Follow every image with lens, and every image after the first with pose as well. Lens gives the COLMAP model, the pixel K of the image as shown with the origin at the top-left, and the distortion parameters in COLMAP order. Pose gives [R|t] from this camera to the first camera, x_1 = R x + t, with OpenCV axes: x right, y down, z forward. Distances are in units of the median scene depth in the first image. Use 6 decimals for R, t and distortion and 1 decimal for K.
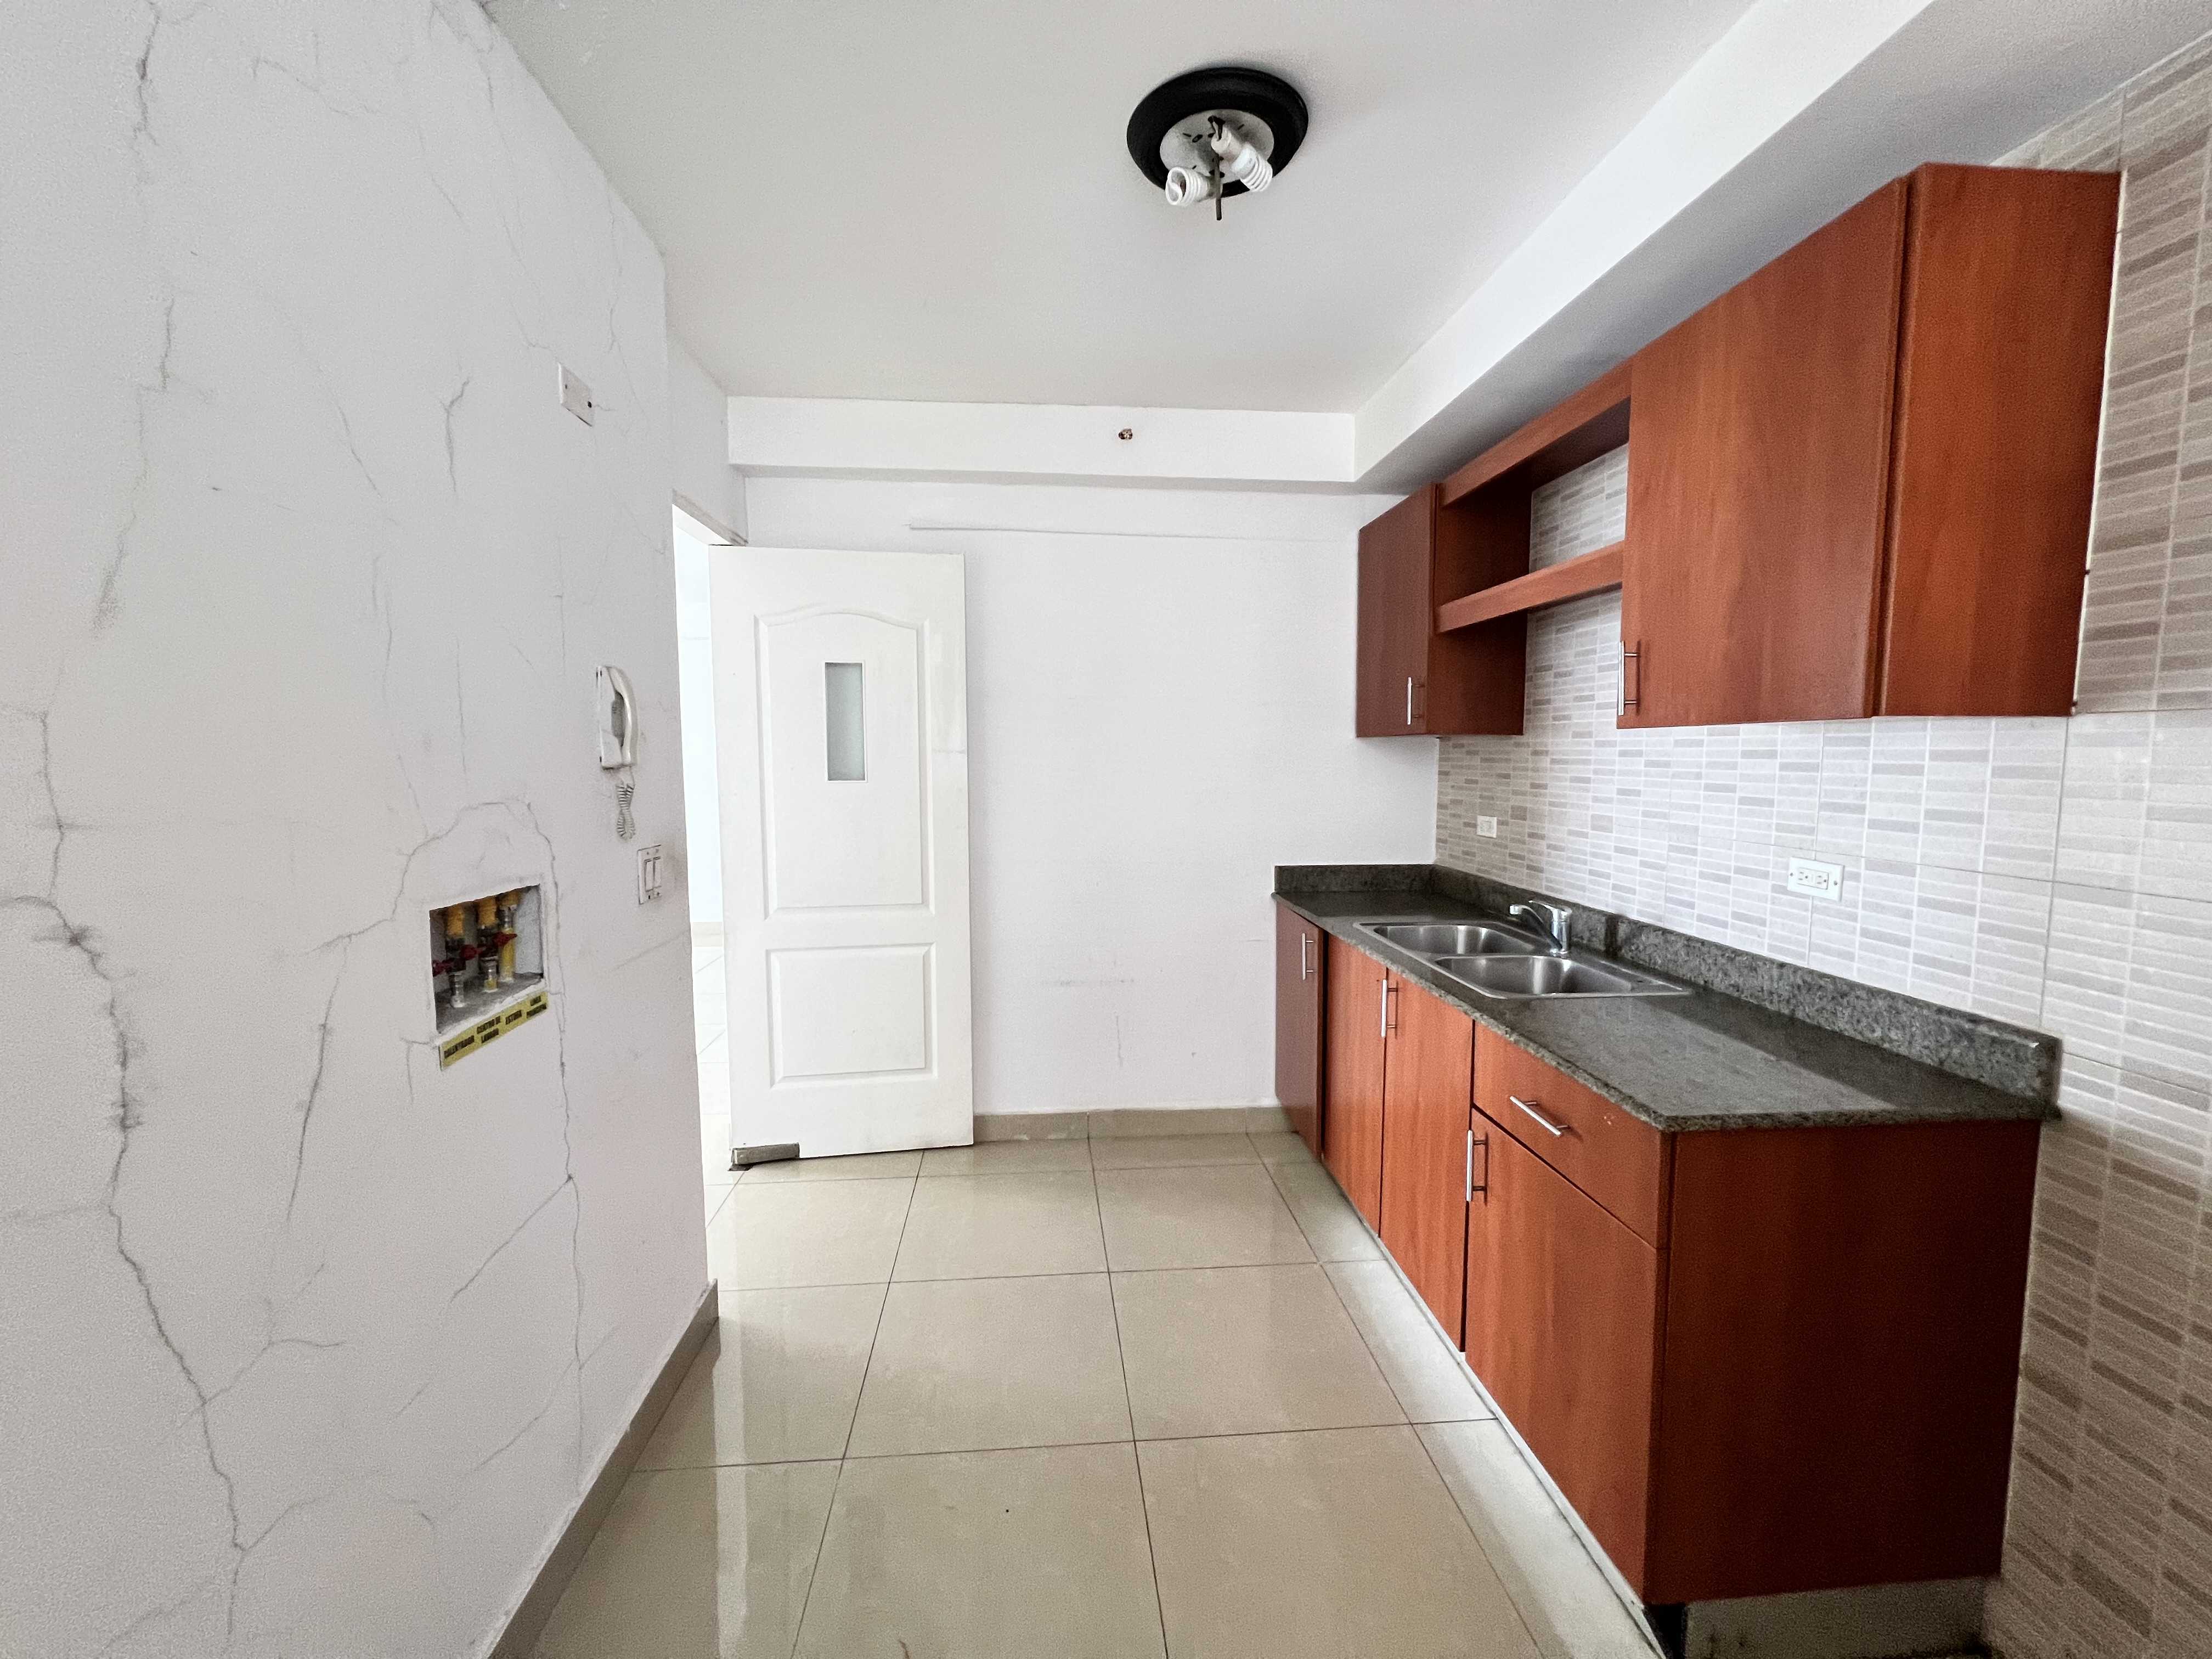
lens RADIAL K [[882.3, 0, 1106.2], [0, 882.3, 827.2], [0, 0, 1]] dist [0.006899, 0.000071]
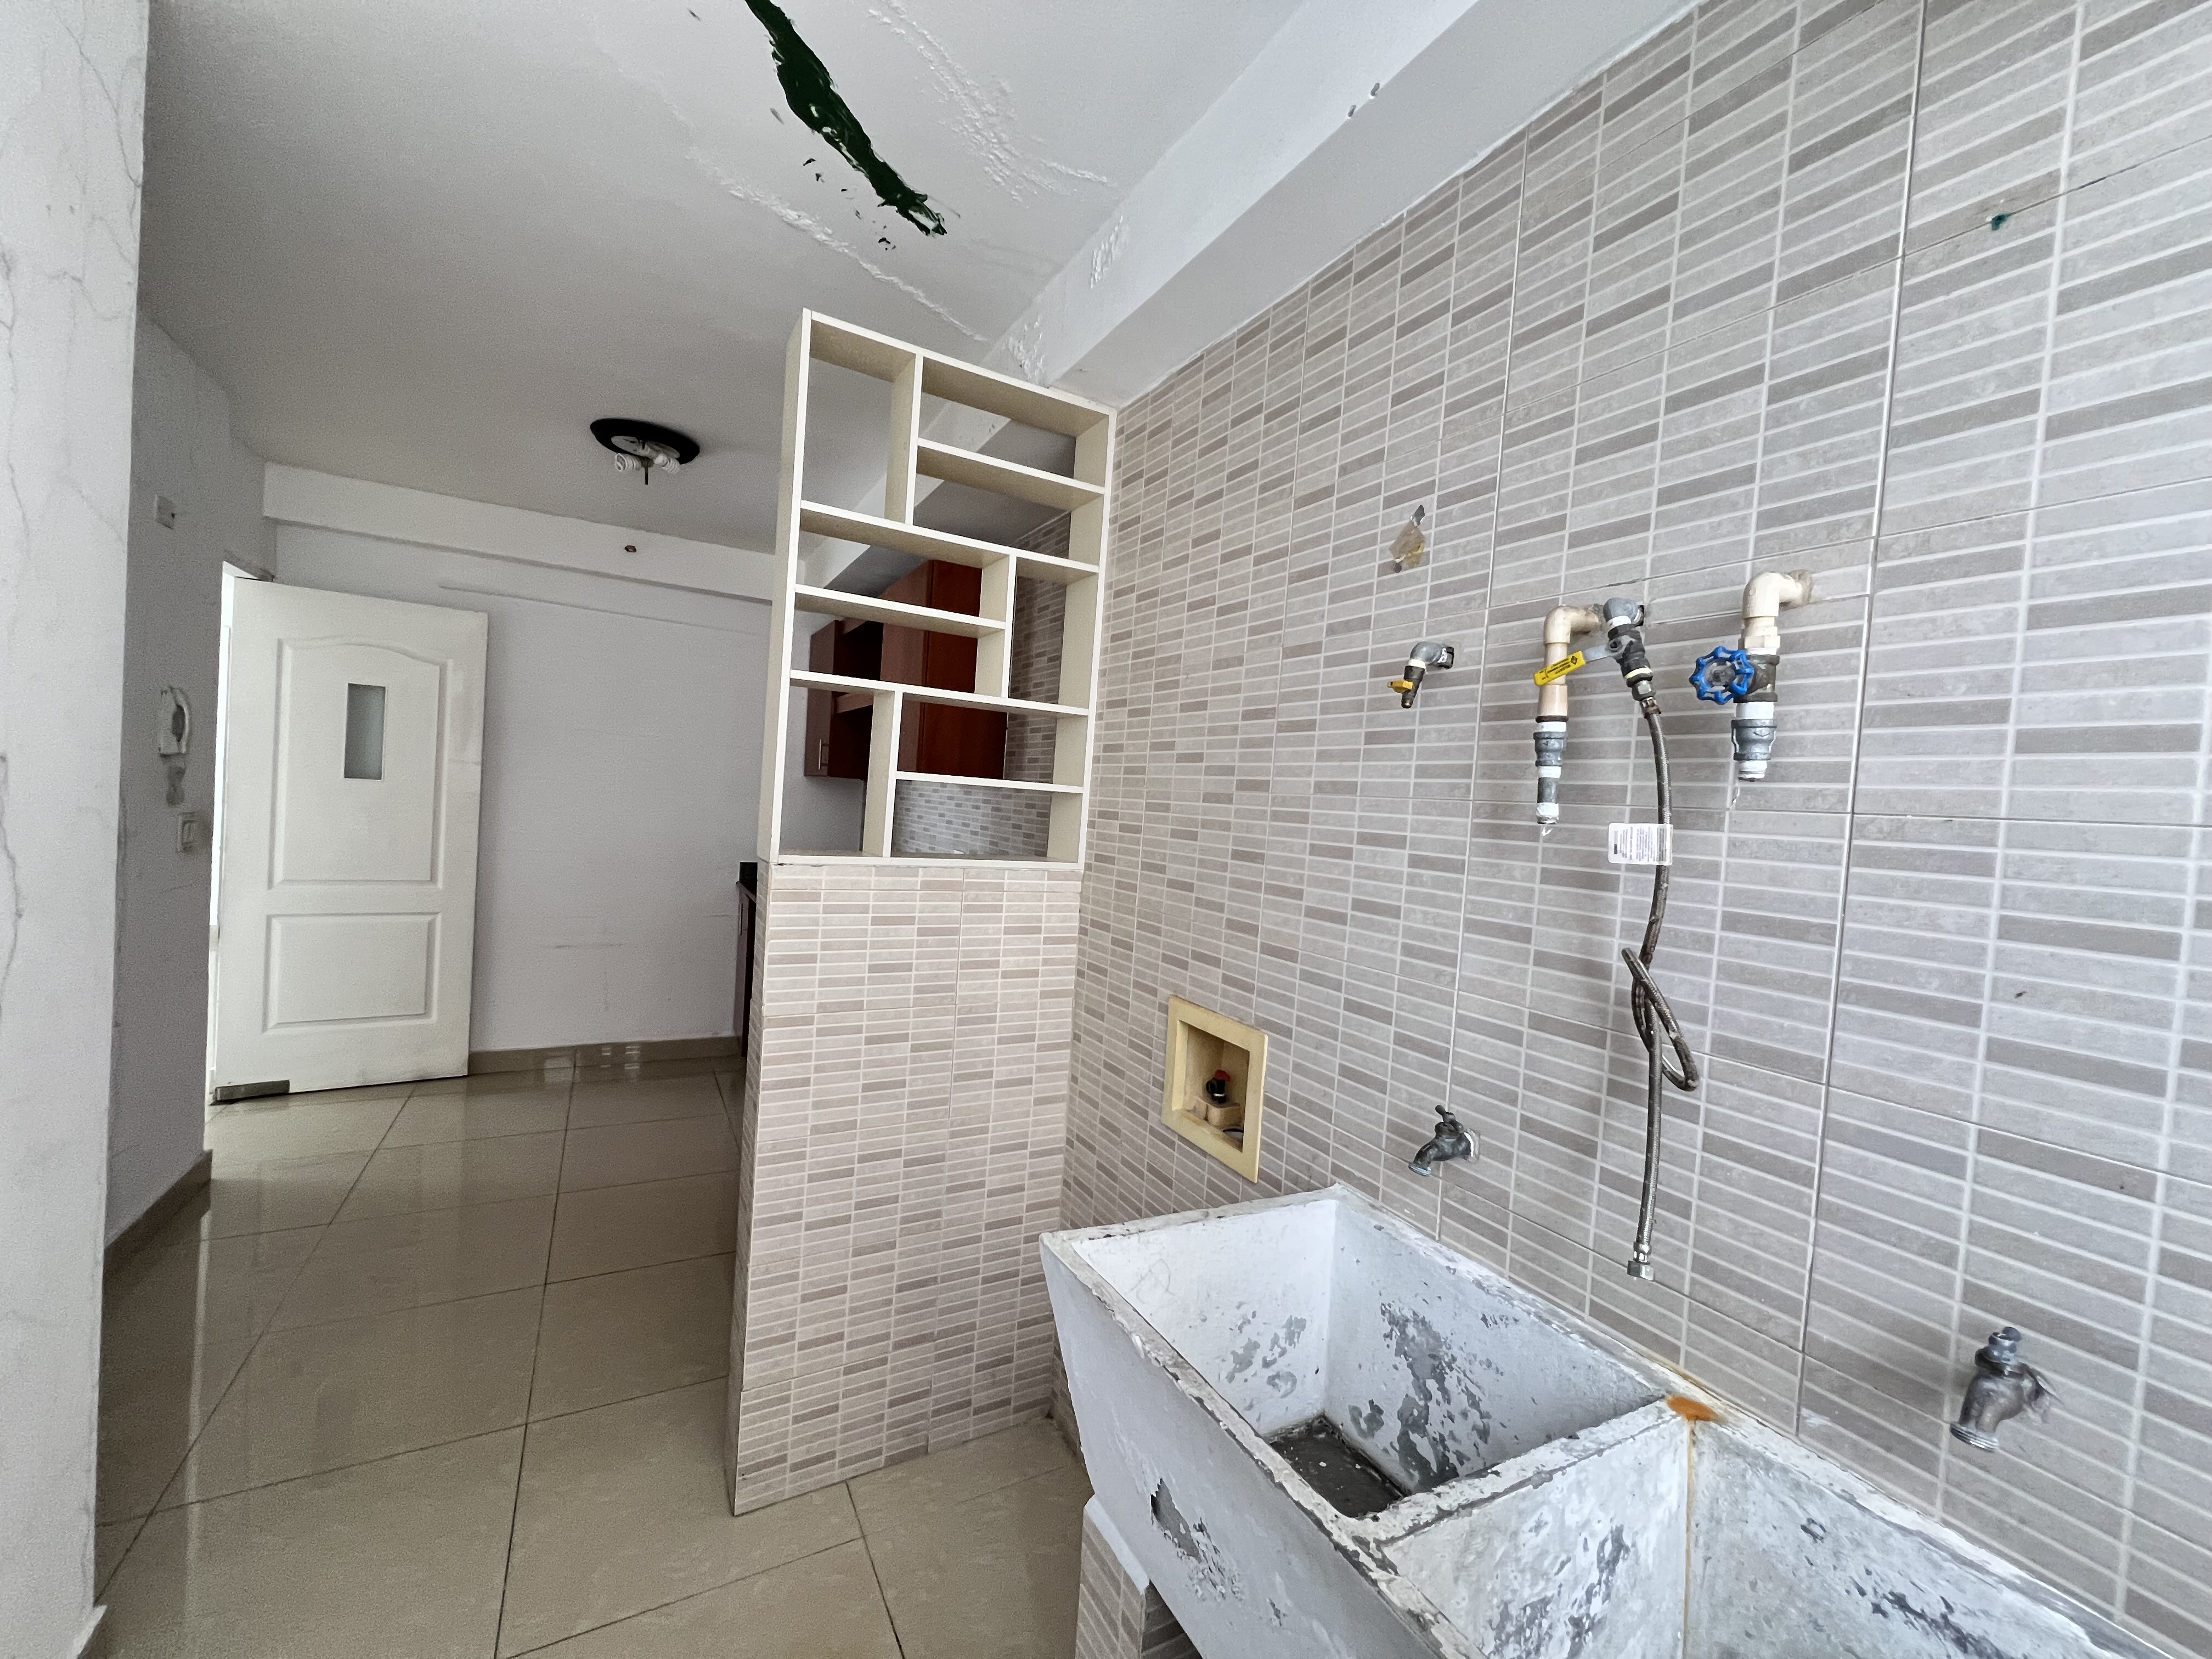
lens RADIAL K [[882.3, 0, 1095.9], [0, 882.3, 828.5], [0, 0, 1]] dist [0.006899, 0.000071]
pose [[0.913641, 0.051794, 0.403209, 0.194097], [-0.035529, 0.998229, -0.047722, 0.051799], [-0.404967, 0.029276, 0.913863, -0.724267]]
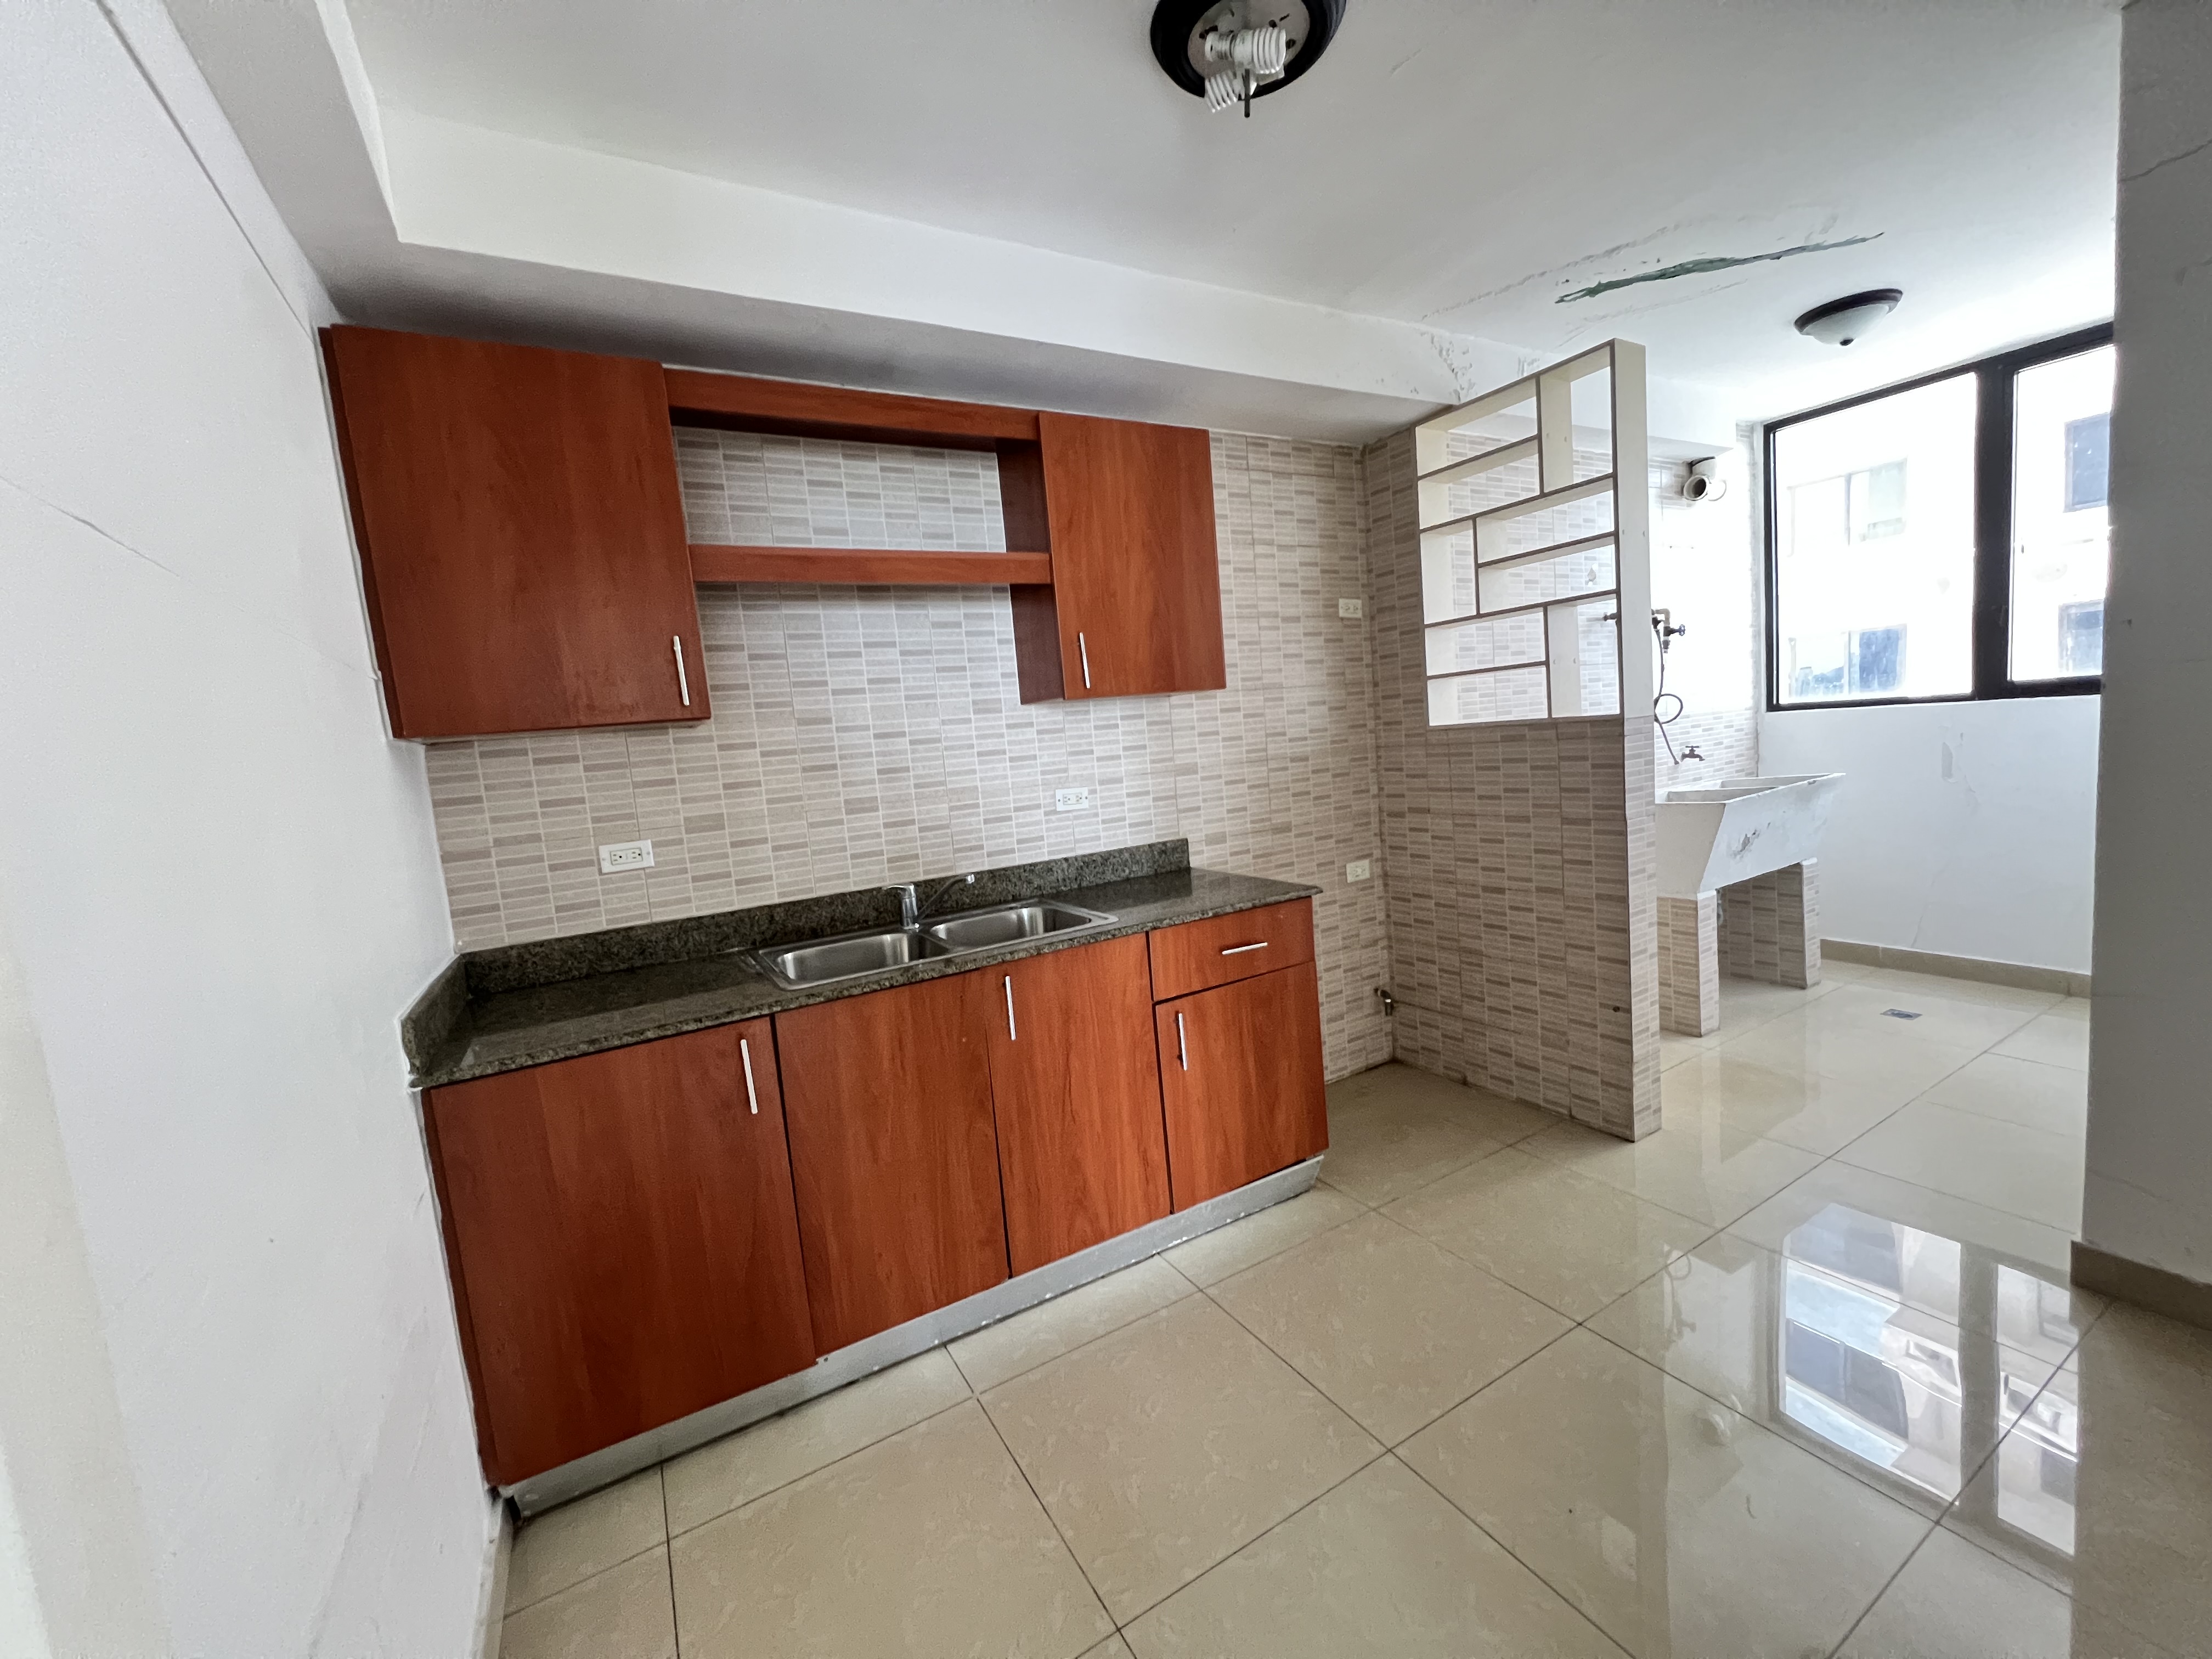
lens RADIAL K [[882.3, 0, 1098.5], [0, 882.3, 827.1], [0, 0, 1]] dist [0.006899, 0.000071]
pose [[-0.422783, -0.050367, 0.904830, -0.573298], [0.166691, 0.977096, 0.132277, -0.082084], [-0.890769, 0.206752, -0.404704, 1.383672]]
